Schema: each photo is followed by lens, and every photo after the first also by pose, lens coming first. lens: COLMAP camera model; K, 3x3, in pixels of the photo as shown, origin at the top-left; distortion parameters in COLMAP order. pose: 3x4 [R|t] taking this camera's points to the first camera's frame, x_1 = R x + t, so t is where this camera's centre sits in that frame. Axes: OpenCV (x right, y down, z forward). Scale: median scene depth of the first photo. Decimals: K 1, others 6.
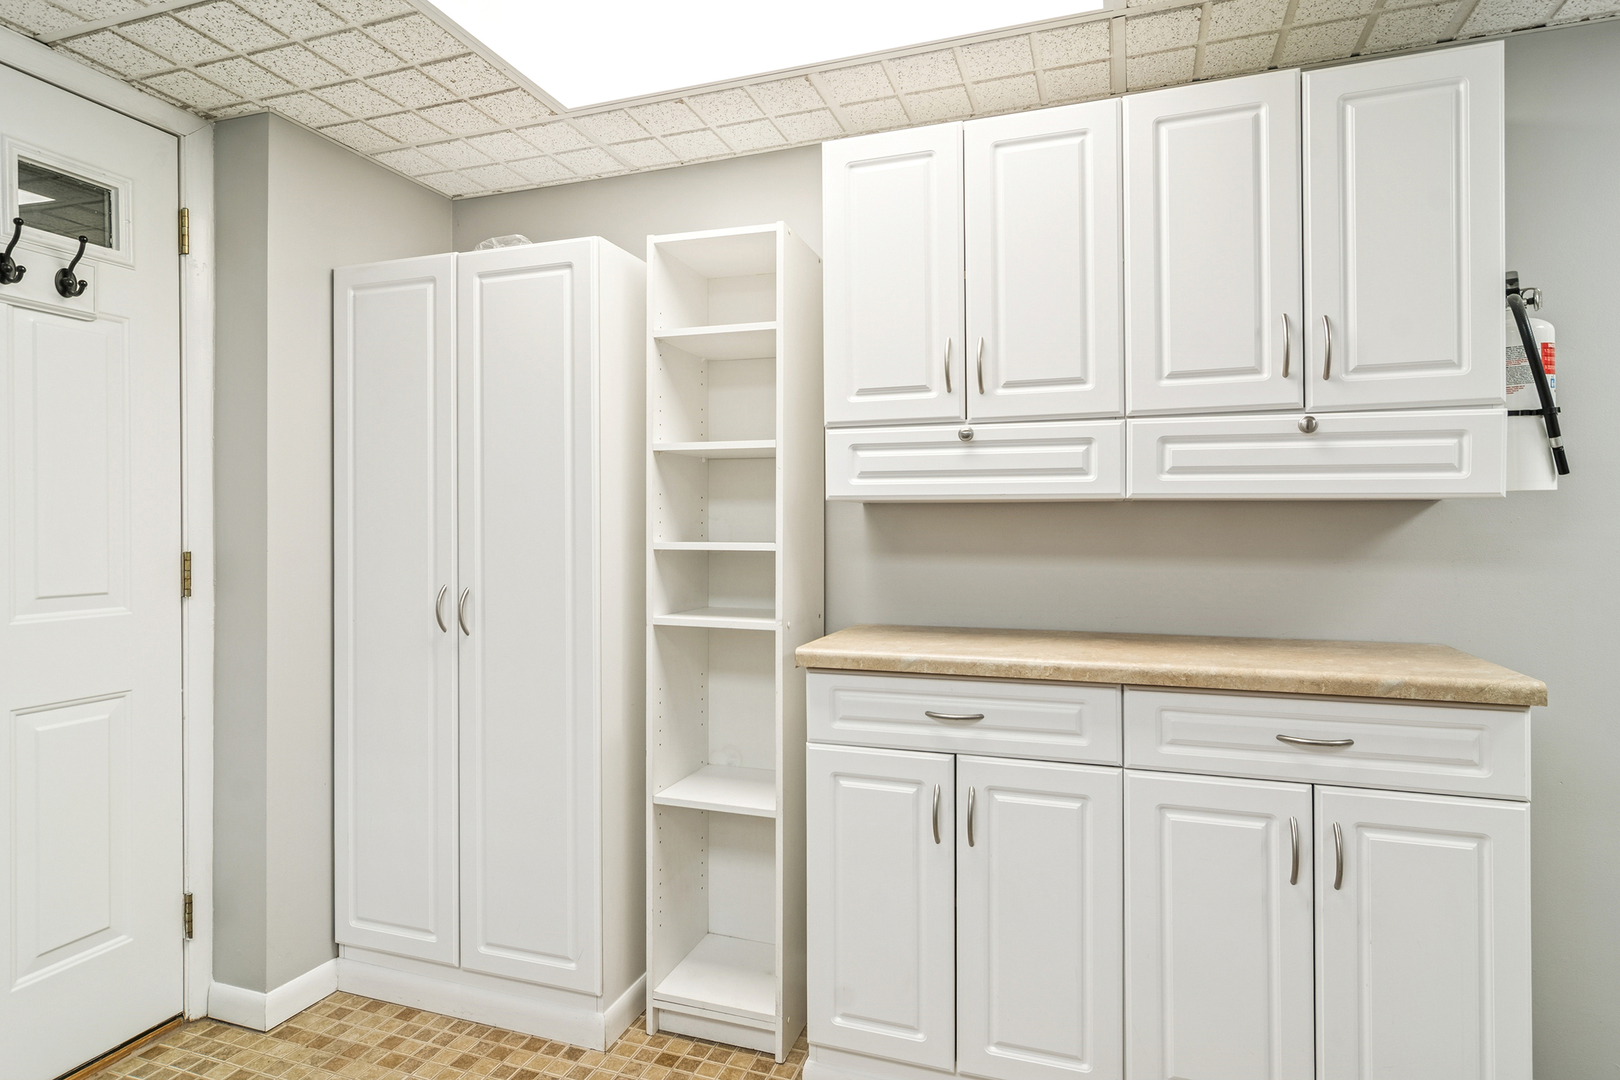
lens RADIAL K [[882.6, 0, 811.8], [0, 882.6, 526.7], [0, 0, 1]] dist [0.004168, 0.000368]
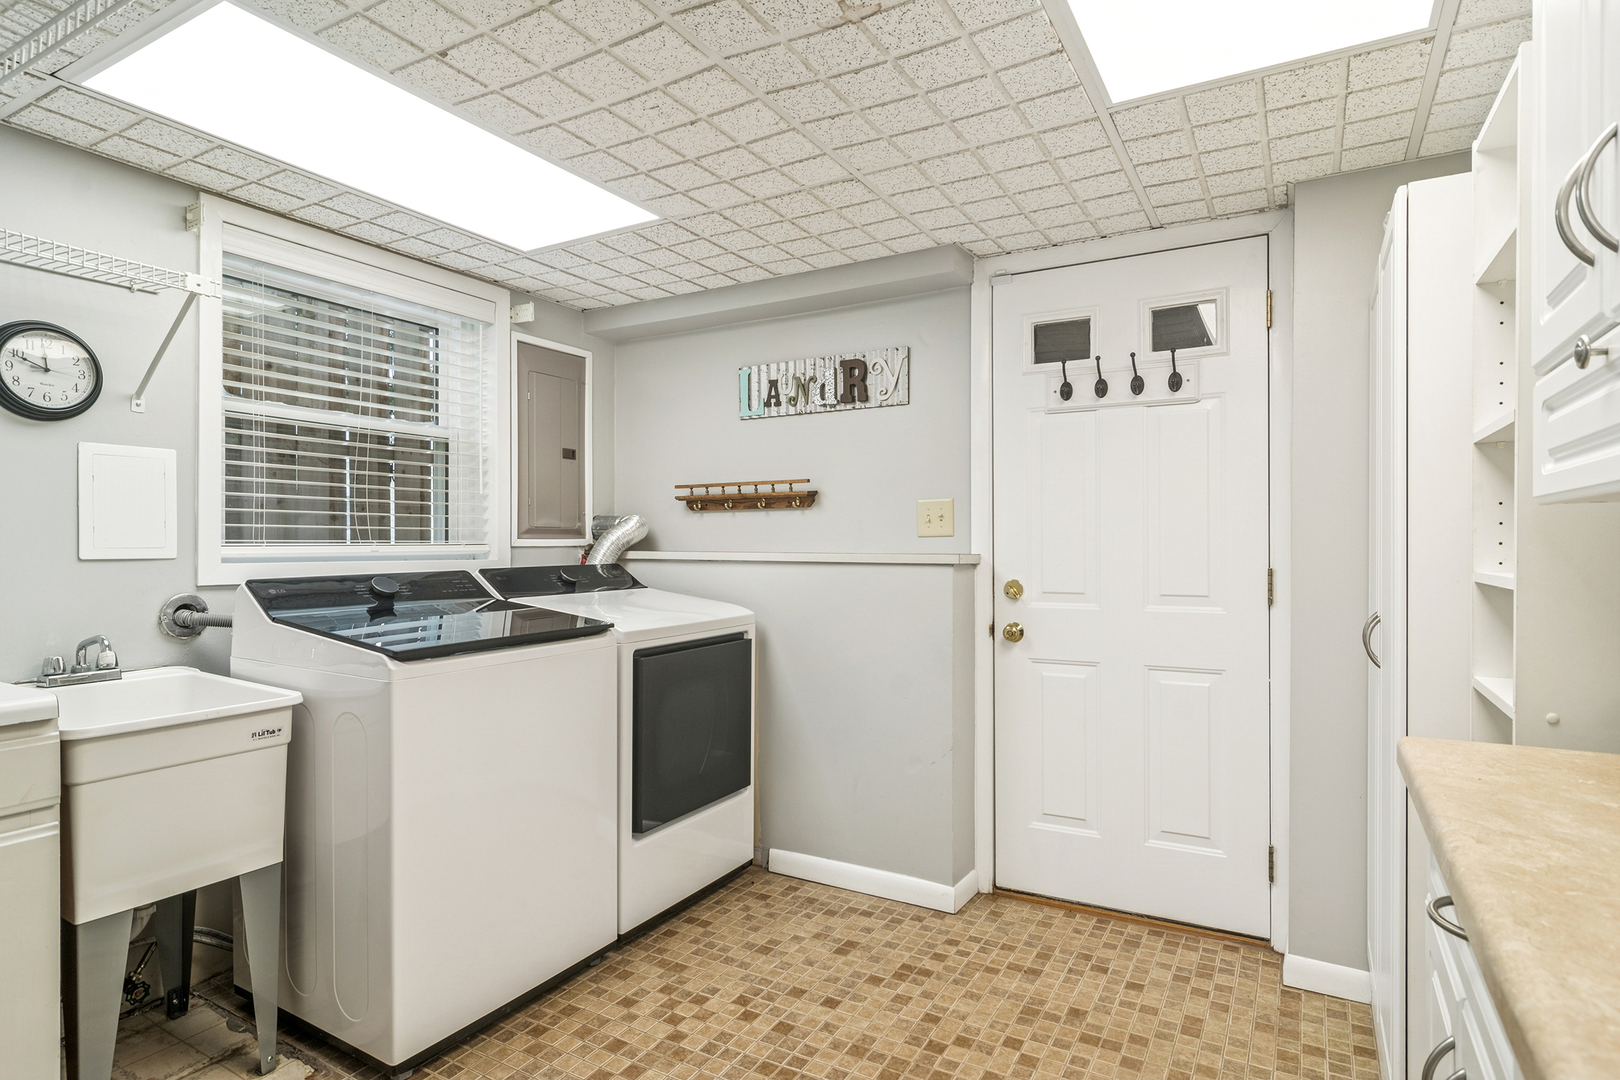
lens RADIAL K [[882.6, 0, 811.2], [0, 882.6, 549.5], [0, 0, 1]] dist [0.004168, 0.000368]
pose [[-0.192311, 0.003577, -0.981327, 0.654936], [0.002604, 0.999992, 0.003135, -0.003298], [0.981331, -0.001952, -0.192319, 0.638489]]
